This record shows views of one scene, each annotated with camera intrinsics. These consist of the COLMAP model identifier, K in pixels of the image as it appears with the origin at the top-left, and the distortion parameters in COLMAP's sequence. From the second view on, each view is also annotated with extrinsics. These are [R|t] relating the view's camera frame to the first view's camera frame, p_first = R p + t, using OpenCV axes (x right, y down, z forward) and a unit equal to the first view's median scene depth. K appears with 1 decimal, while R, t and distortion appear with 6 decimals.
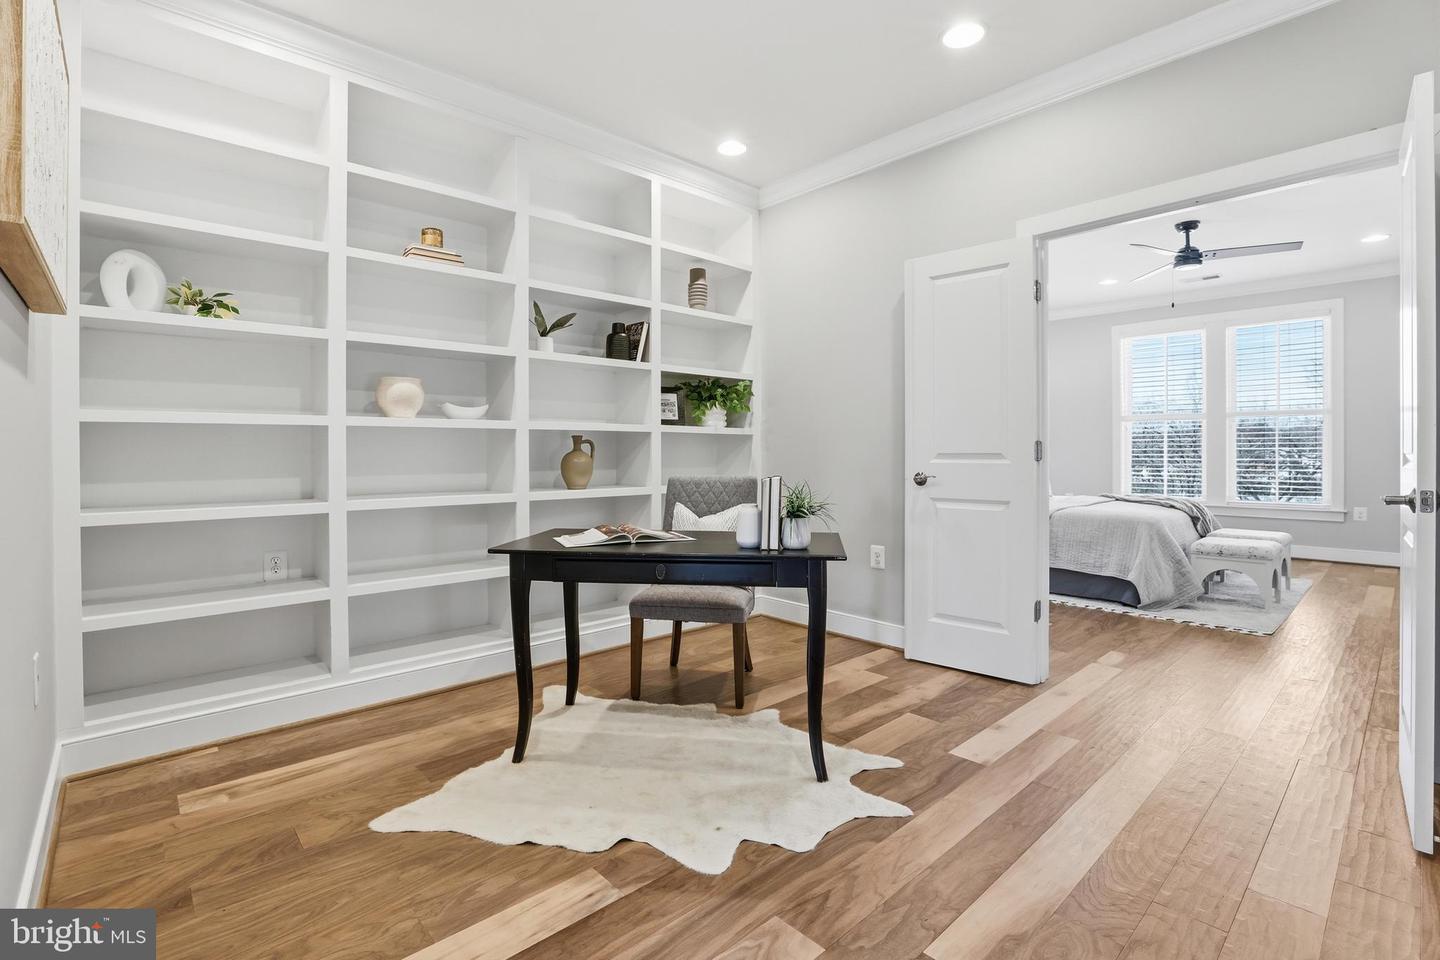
lens RADIAL K [[663.9, 0, 717.0], [0, 663.9, 458.8], [0, 0, 1]] dist [-0.044866, 0.013502]
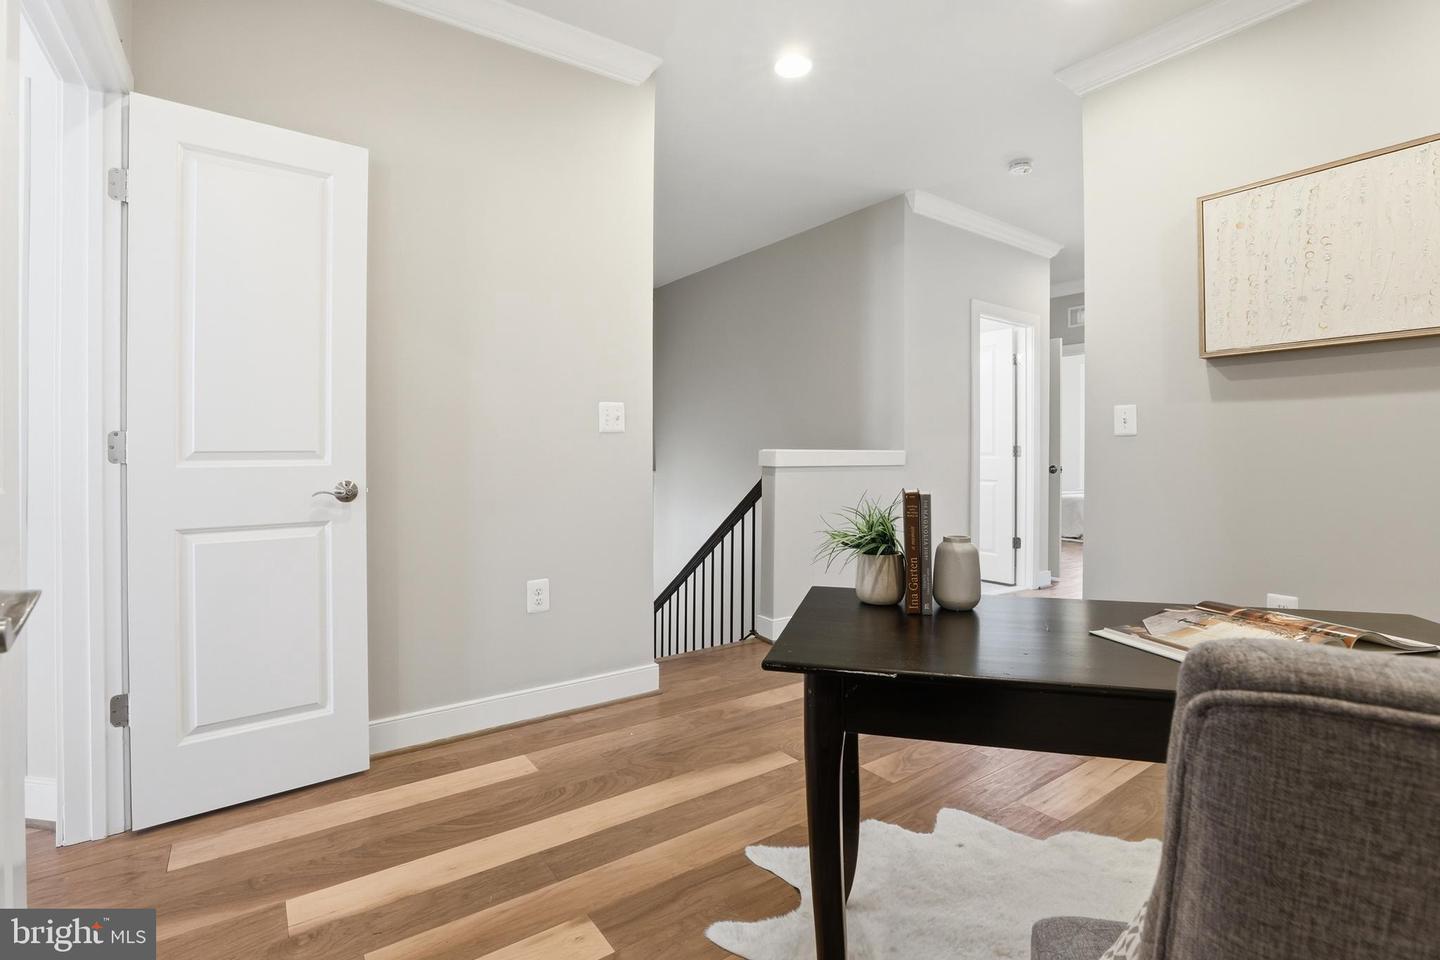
lens RADIAL K [[663.9, 0, 717.0], [0, 663.9, 458.8], [0, 0, 1]] dist [-0.044866, 0.013502]
pose [[-0.992052, -0.000644, 0.125830, 0.238679], [0.002171, 0.999751, 0.022230, -0.020271], [-0.125813, 0.022327, -0.991803, 2.004438]]
